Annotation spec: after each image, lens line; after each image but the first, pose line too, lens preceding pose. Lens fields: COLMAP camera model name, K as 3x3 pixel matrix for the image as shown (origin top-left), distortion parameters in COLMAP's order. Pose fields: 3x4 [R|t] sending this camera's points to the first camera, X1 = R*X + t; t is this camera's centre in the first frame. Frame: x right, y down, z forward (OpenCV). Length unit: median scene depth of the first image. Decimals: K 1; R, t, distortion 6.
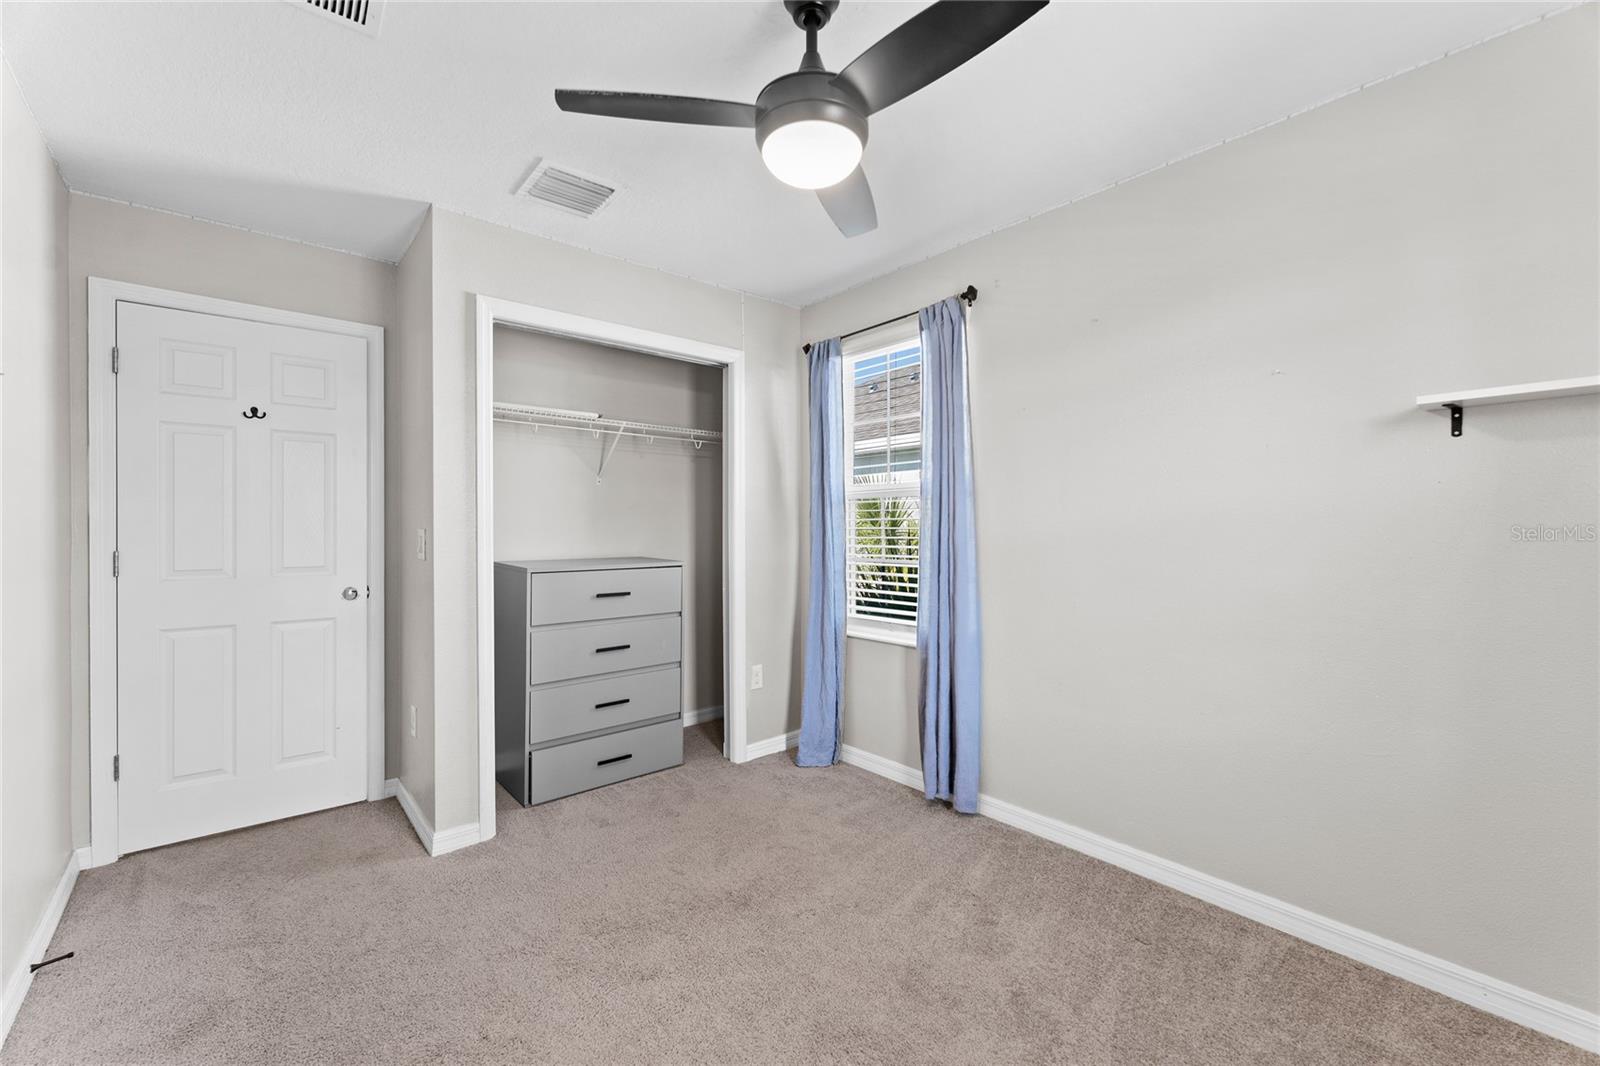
lens RADIAL K [[650.9, 0, 793.0], [0, 650.9, 534.2], [0, 0, 1]] dist [0.000577, 0.000261]
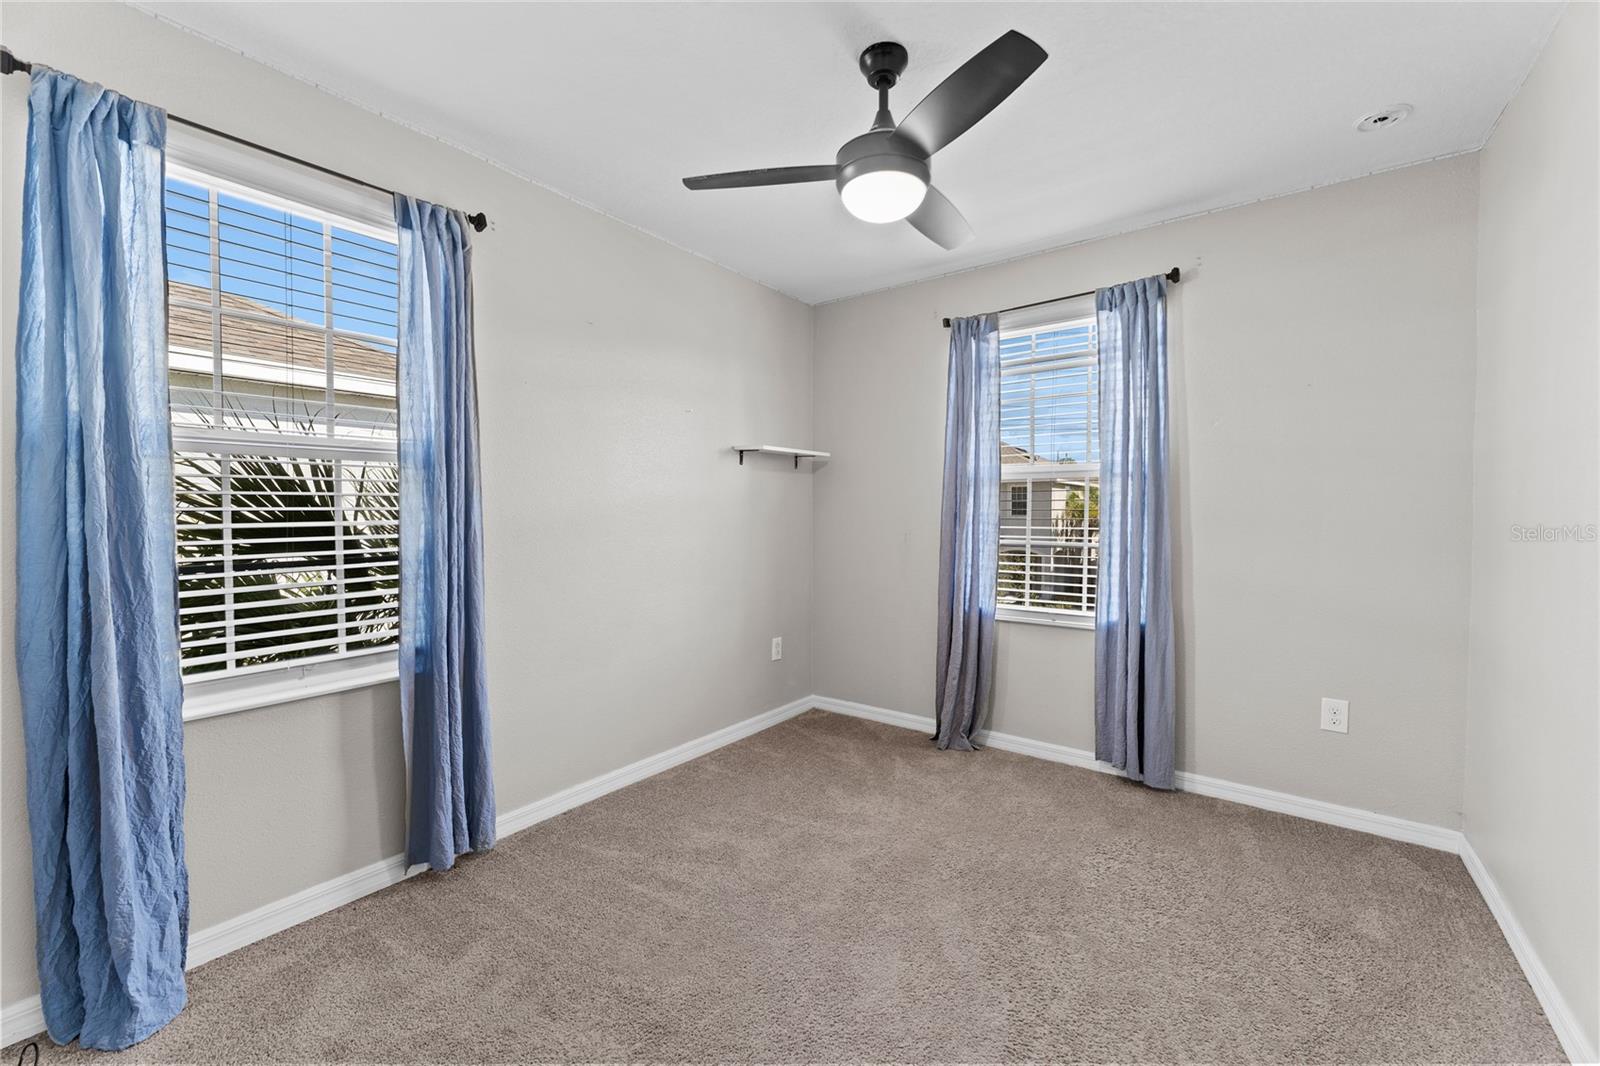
lens RADIAL K [[642.1, 0, 799.2], [0, 642.1, 527.1], [0, 0, 1]] dist [0.000175, 0.000096]
pose [[-0.222470, -0.023458, 0.974657, -0.748955], [0.008426, 0.999627, 0.025983, -0.004415], [-0.974903, 0.013992, -0.222189, 0.960319]]
